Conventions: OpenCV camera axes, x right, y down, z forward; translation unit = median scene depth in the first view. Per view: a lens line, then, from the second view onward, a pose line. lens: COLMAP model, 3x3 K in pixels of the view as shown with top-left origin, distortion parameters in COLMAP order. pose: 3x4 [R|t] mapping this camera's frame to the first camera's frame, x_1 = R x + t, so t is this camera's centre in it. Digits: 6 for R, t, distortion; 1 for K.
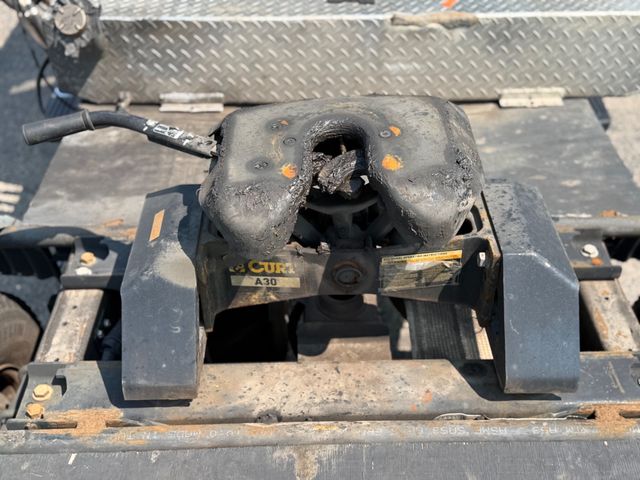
lens RADIAL K [[752.2, 0, 320.0], [0, 752.2, 240.0], [0, 0, 1]] dist [0.203425, -0.479823]
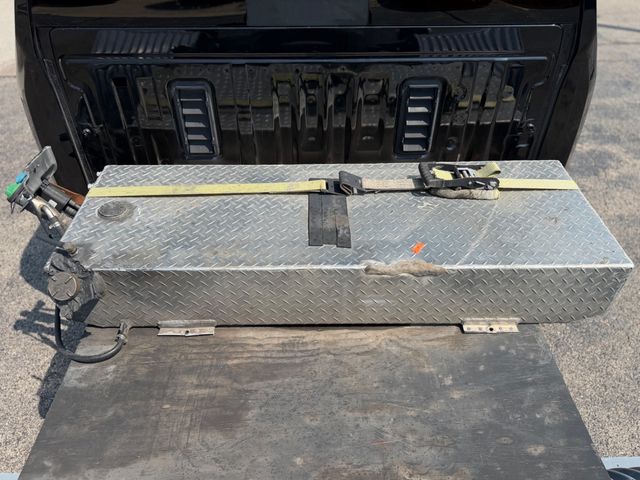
lens RADIAL K [[486.6, 0, 320.0], [0, 486.6, 240.0], [0, 0, 1]] dist [0.122466, -0.208584]
pose [[0.999975, 0.006113, 0.003644, 0.024559], [-0.006190, 0.999747, 0.021615, -0.344026], [-0.003511, -0.021637, 0.999760, 0.298378]]
